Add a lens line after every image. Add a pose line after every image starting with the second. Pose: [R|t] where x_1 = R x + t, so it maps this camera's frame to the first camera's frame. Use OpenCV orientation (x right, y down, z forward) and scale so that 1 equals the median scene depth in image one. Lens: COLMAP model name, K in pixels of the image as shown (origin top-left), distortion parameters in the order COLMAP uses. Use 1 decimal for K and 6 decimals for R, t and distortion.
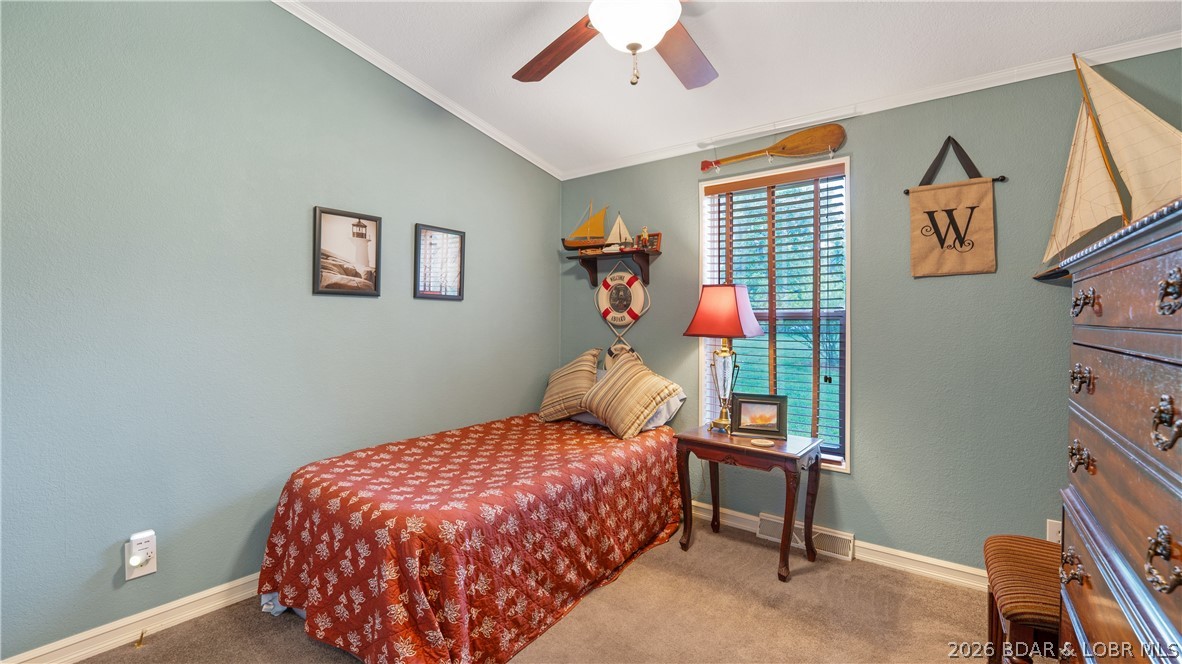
lens RADIAL K [[500.7, 0, 595.8], [0, 500.7, 329.4], [0, 0, 1]] dist [-0.002445, 0.000039]
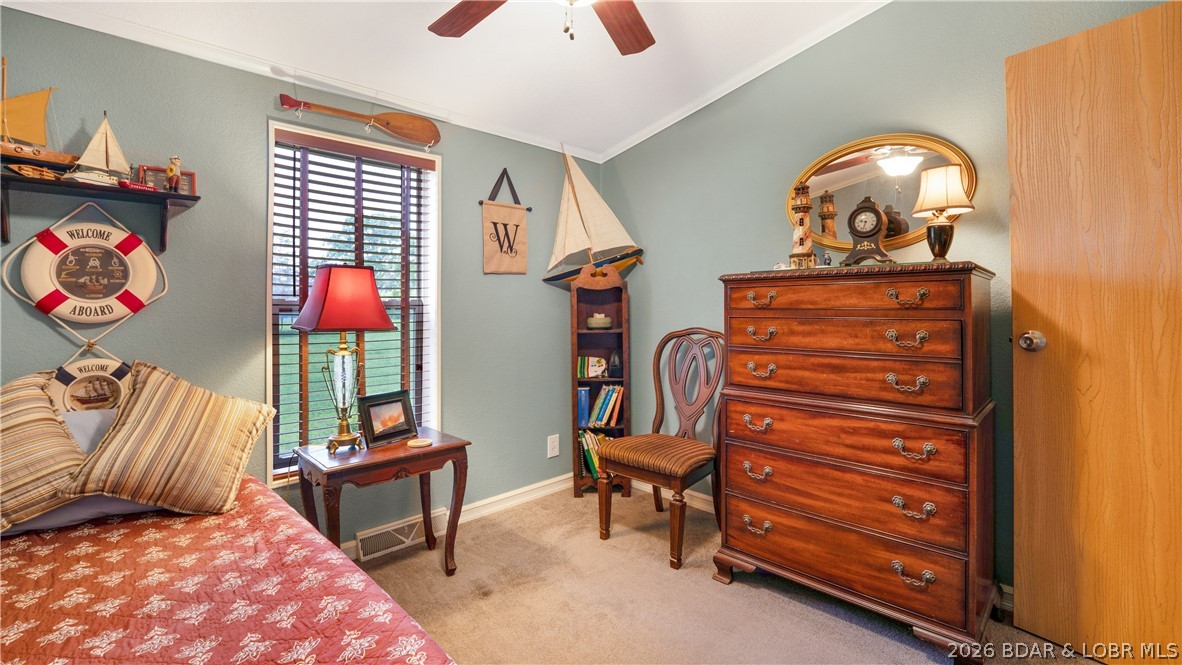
lens RADIAL K [[514.2, 0, 590.0], [0, 514.2, 302.5], [0, 0, 1]] dist [0.000043, -0.000147]
pose [[0.162293, -0.001384, 0.986742, -0.514393], [0.021213, 0.999773, -0.002086, -0.021828], [-0.986515, 0.021270, 0.162286, 0.492265]]
